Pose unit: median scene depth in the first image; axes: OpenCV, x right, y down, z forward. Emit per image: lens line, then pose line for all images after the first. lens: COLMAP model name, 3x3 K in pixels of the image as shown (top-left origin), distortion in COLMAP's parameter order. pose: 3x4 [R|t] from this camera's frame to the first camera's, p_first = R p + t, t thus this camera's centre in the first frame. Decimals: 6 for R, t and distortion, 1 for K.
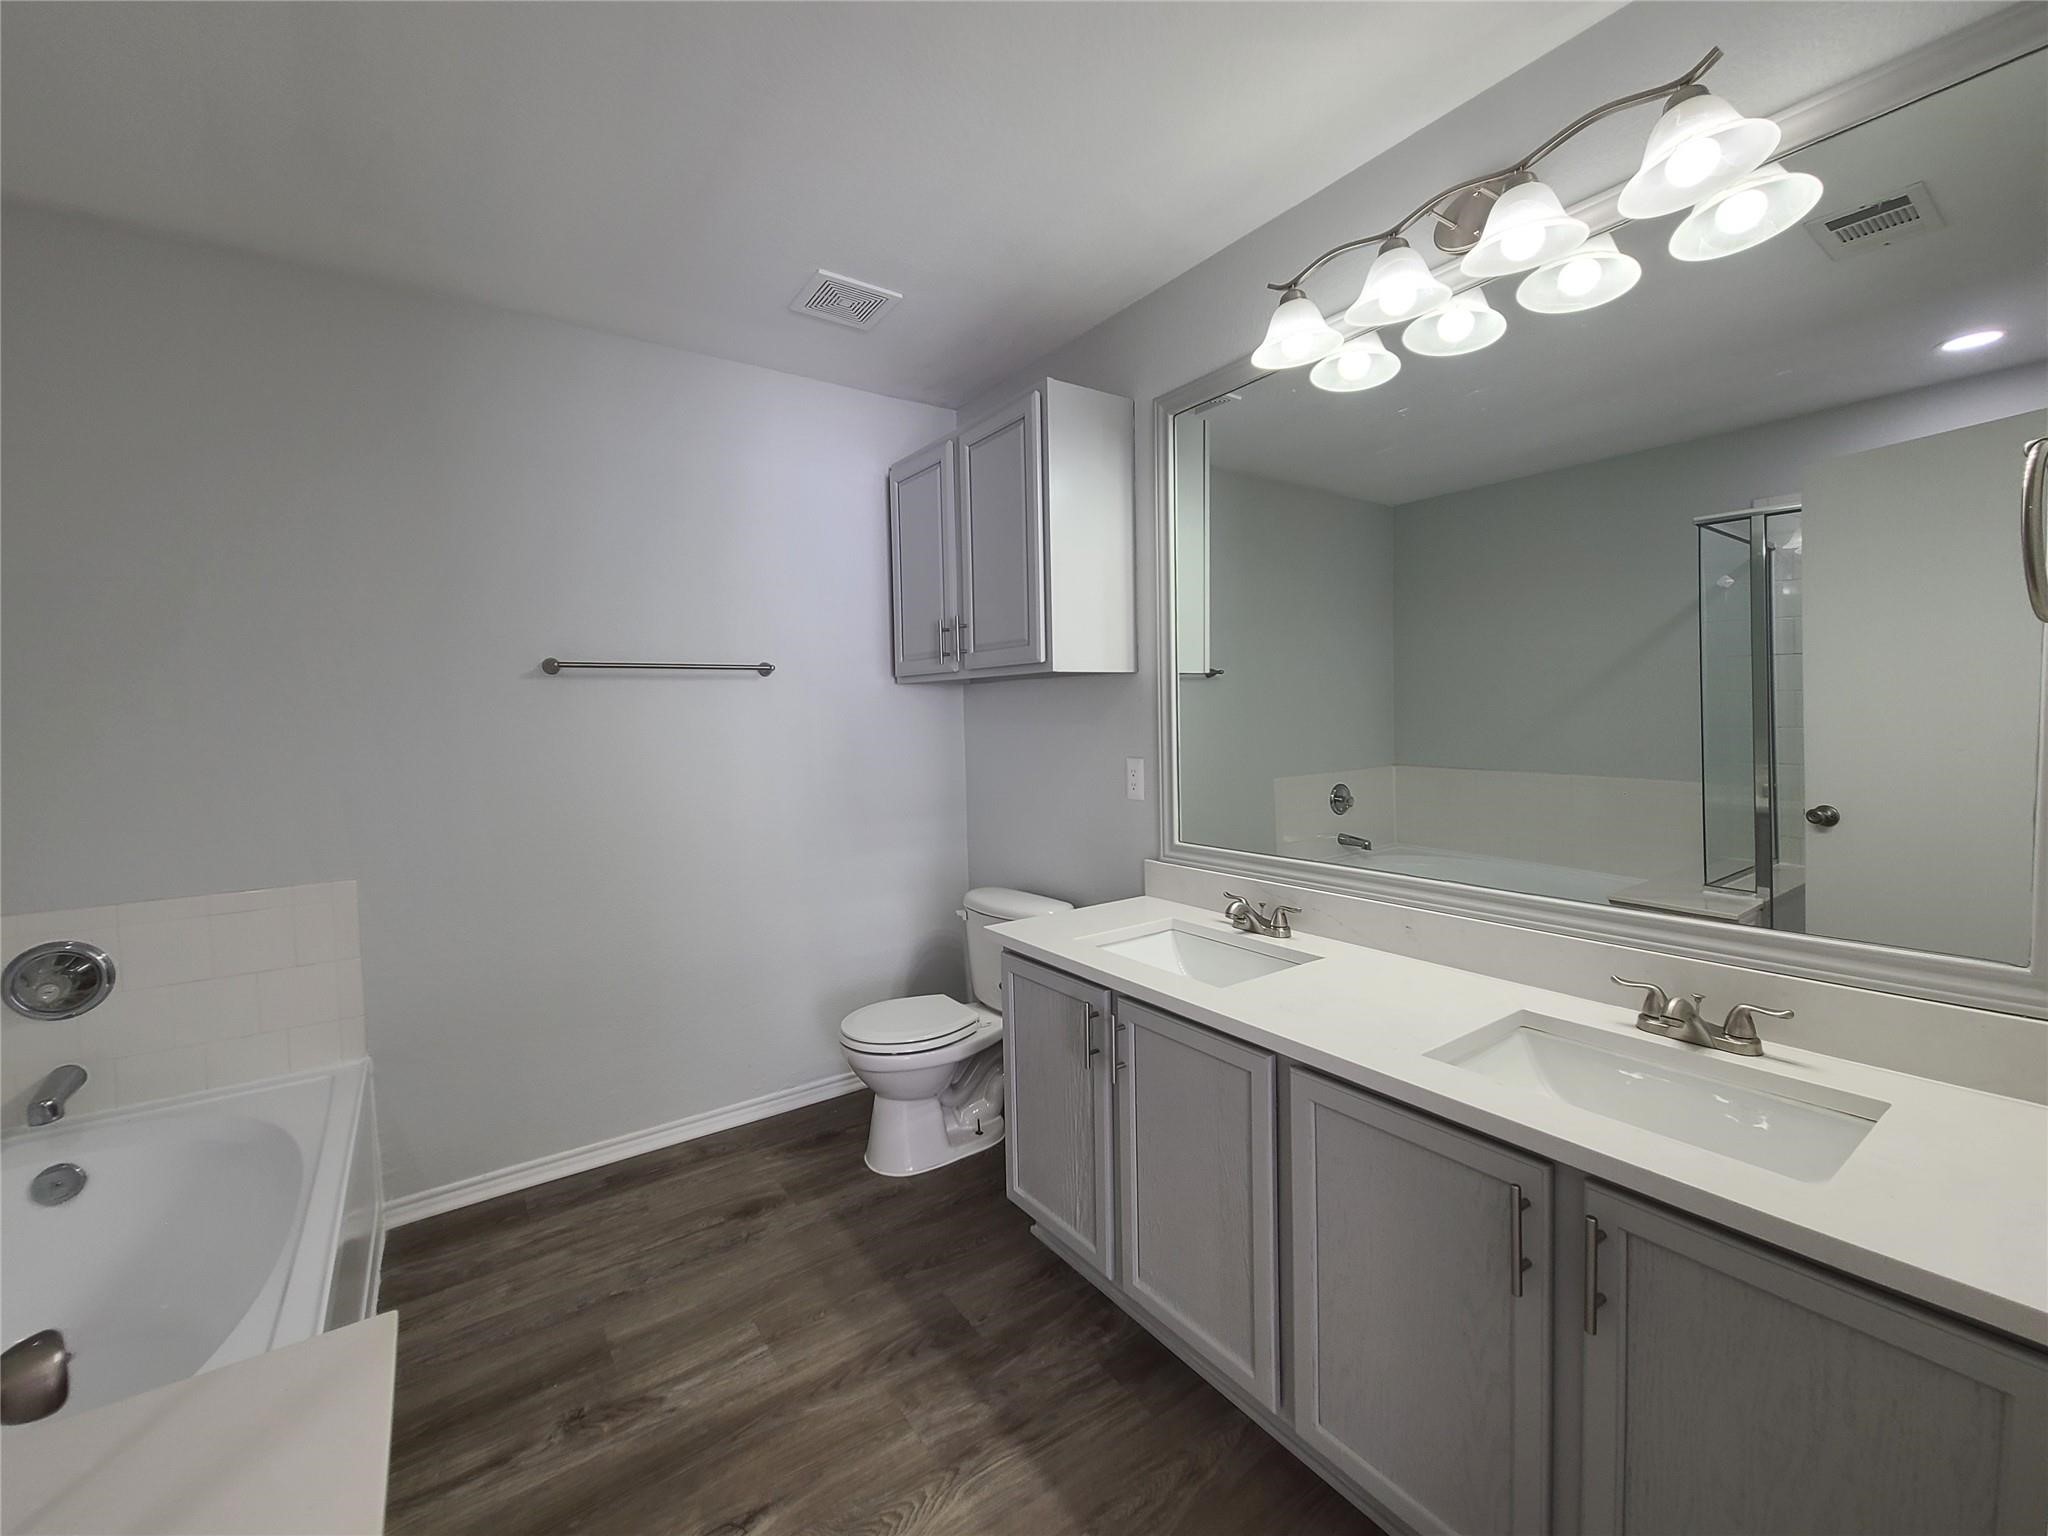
lens RADIAL K [[838.9, 0, 1021.7], [0, 838.9, 749.3], [0, 0, 1]] dist [0.000377, -0.000469]
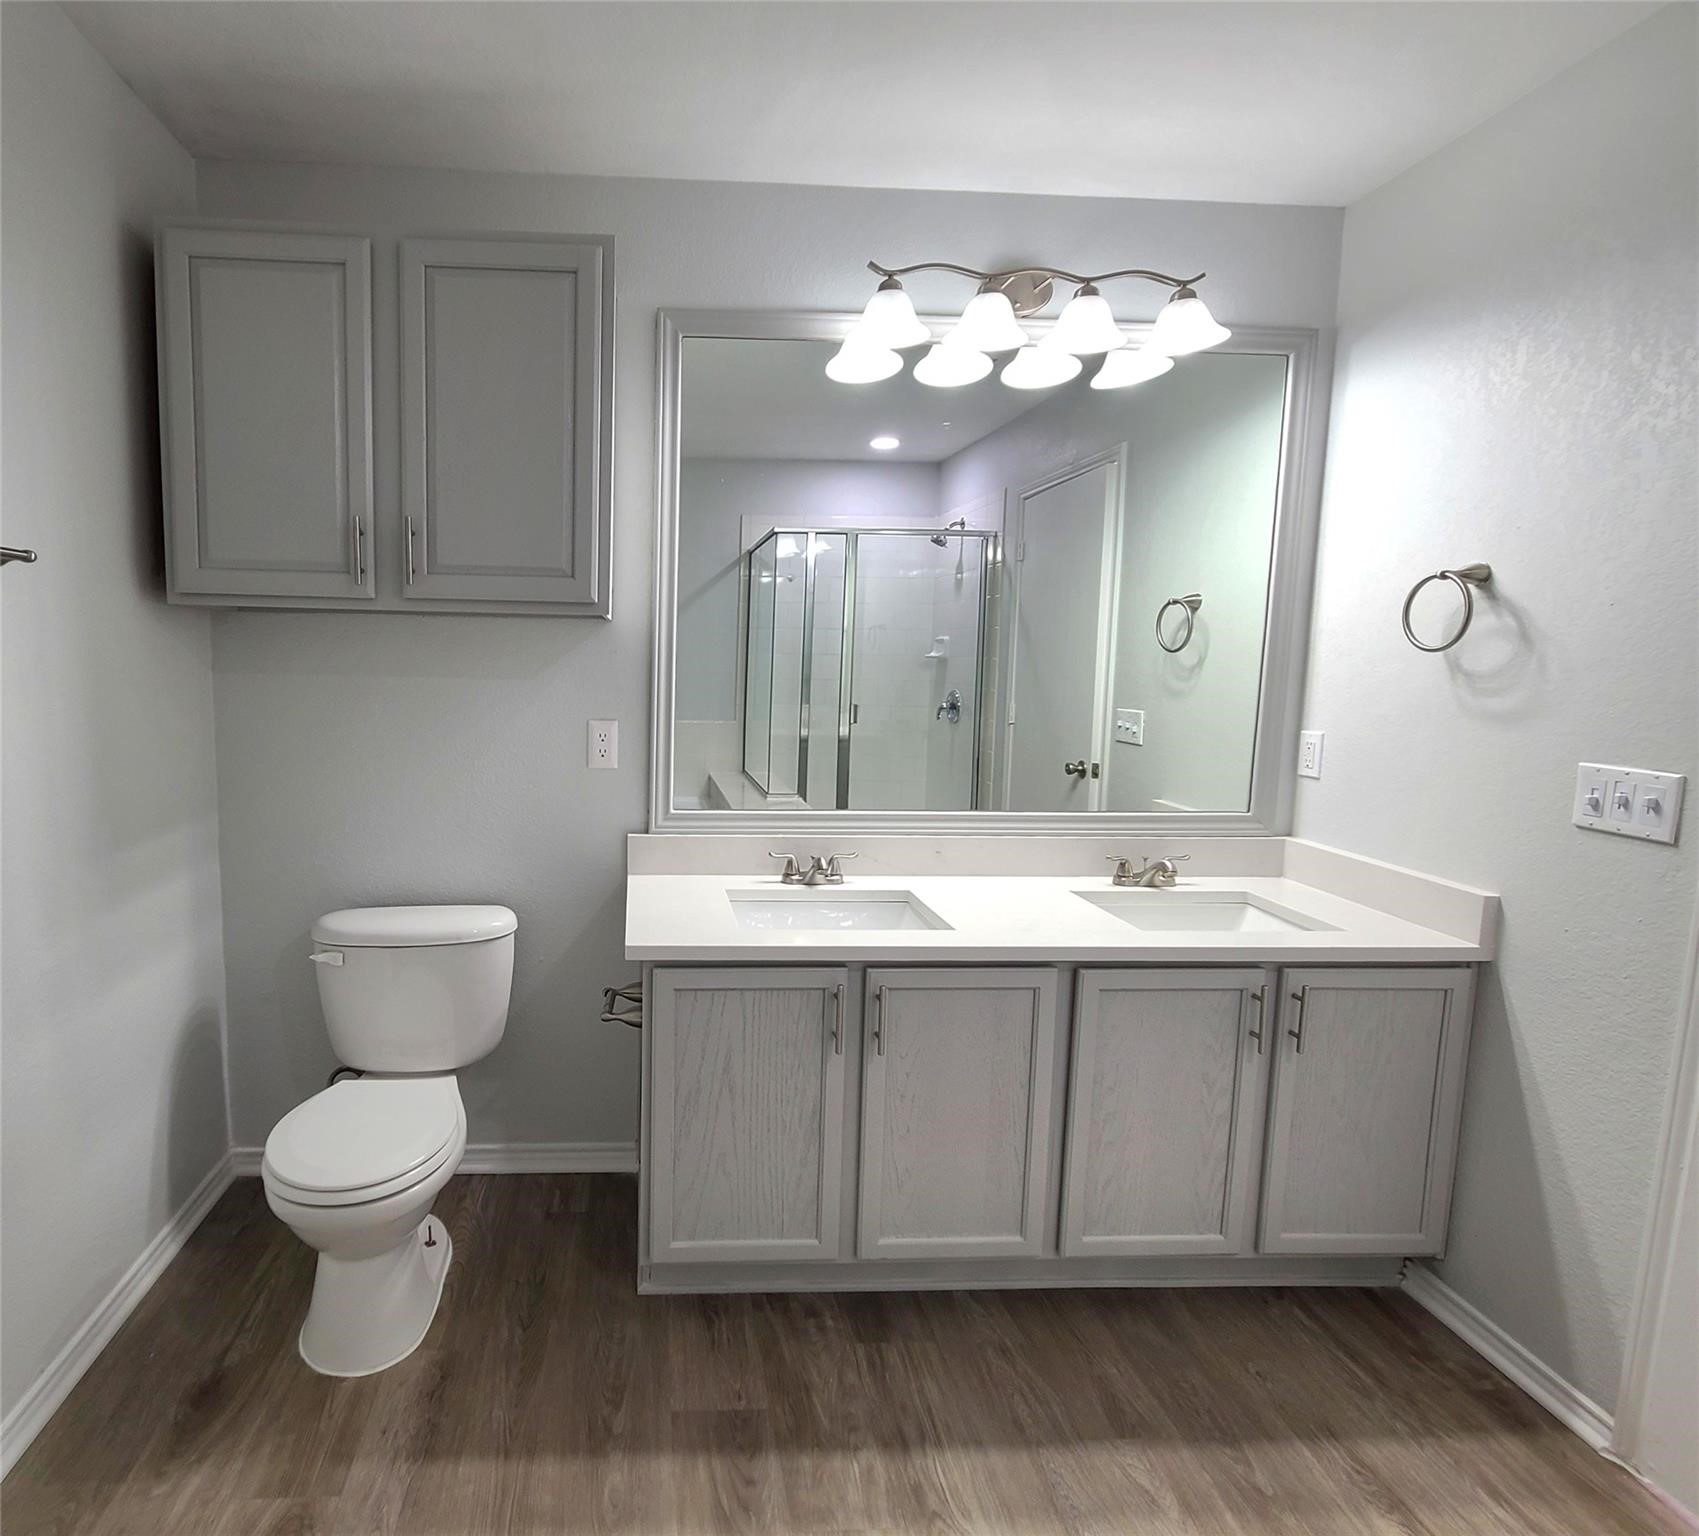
lens RADIAL K [[829.9, 0, 846.3], [0, 829.9, 742.8], [0, 0, 1]] dist [-0.002147, 0.000067]
pose [[0.535852, -0.054959, 0.842521, -0.715275], [0.007358, 0.998145, 0.060431, -0.025022], [-0.844280, -0.026183, 0.535263, 0.530677]]
